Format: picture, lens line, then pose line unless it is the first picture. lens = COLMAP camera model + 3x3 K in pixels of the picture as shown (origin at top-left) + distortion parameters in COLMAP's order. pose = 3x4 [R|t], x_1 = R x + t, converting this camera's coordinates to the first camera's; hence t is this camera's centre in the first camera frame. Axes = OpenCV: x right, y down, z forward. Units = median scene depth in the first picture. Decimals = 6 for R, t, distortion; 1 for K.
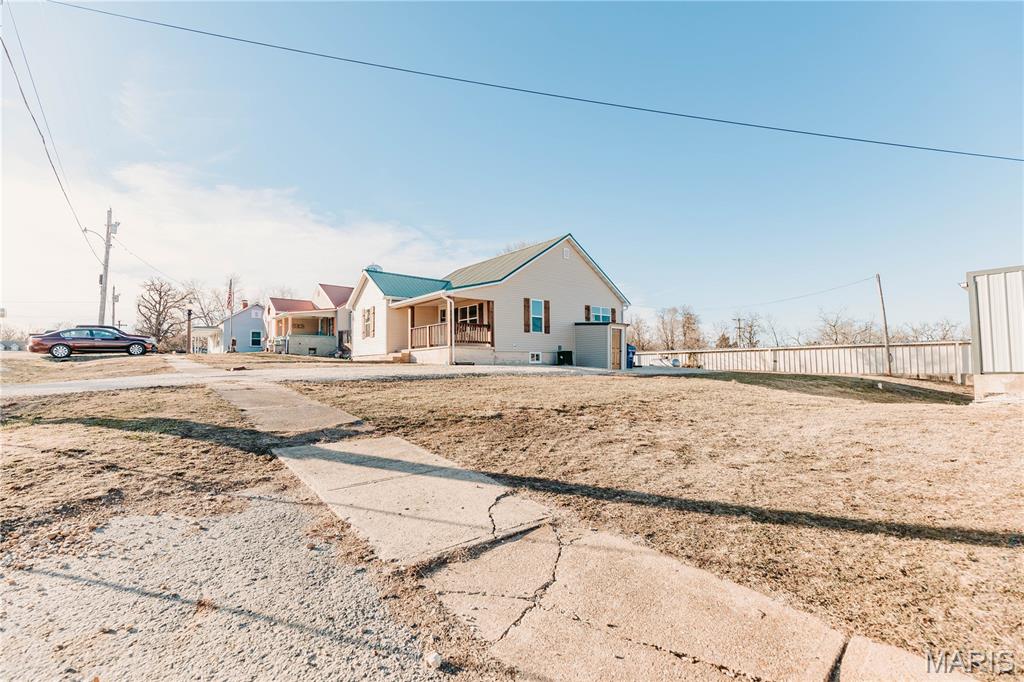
lens RADIAL K [[456.6, 0, 512.0], [0, 456.6, 341.0], [0, 0, 1]] dist [0.001463, -0.000058]
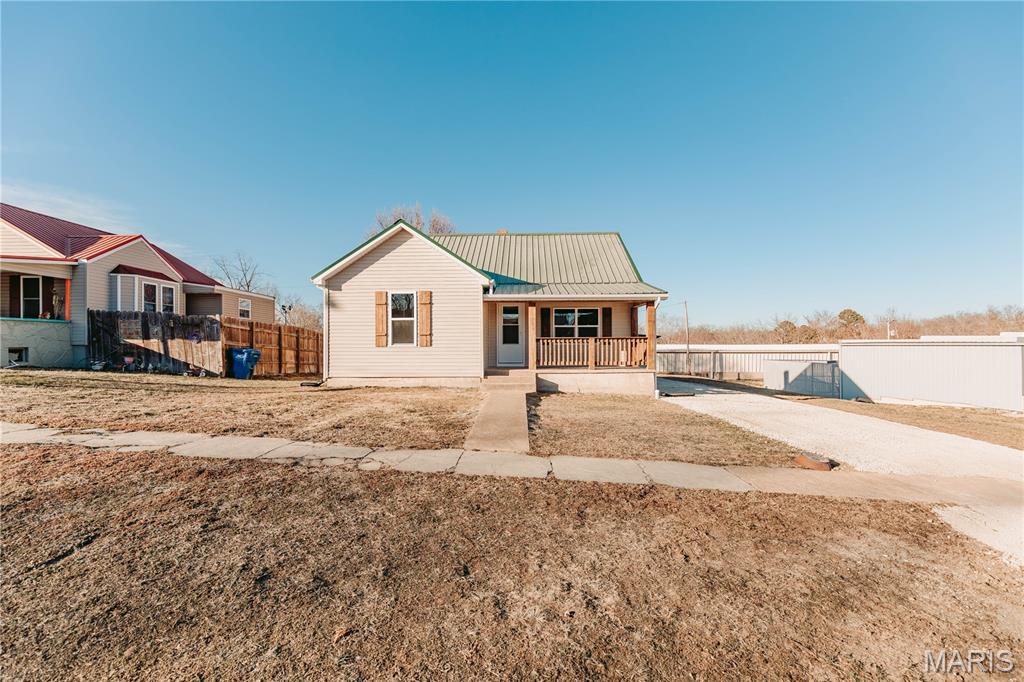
lens RADIAL K [[456.6, 0, 512.0], [0, 456.6, 341.0], [0, 0, 1]] dist [0.001463, -0.000058]
pose [[0.645692, 0.013837, 0.763472, -0.722312], [-0.047676, 0.998616, 0.022222, -0.034826], [-0.762108, -0.050748, 0.645458, 0.597459]]
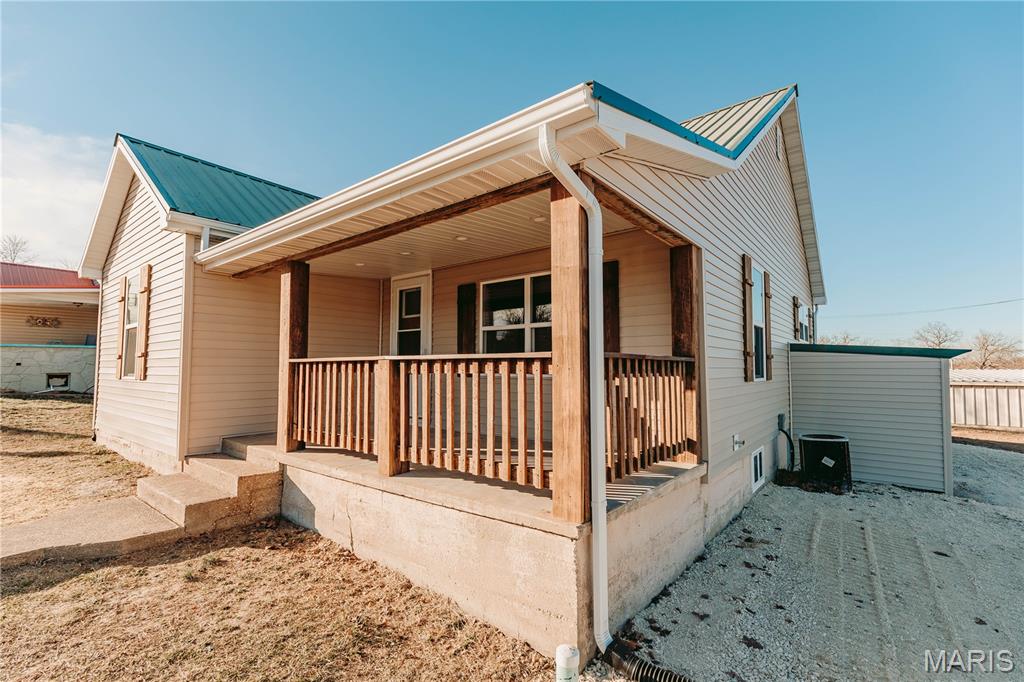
lens RADIAL K [[456.6, 0, 512.0], [0, 456.6, 341.0], [0, 0, 1]] dist [0.001463, -0.000058]
pose [[0.977497, 0.021461, 0.209853, -0.159210], [-0.021155, 0.999769, -0.003699, -0.037171], [-0.209884, -0.000823, 0.977726, 0.743608]]
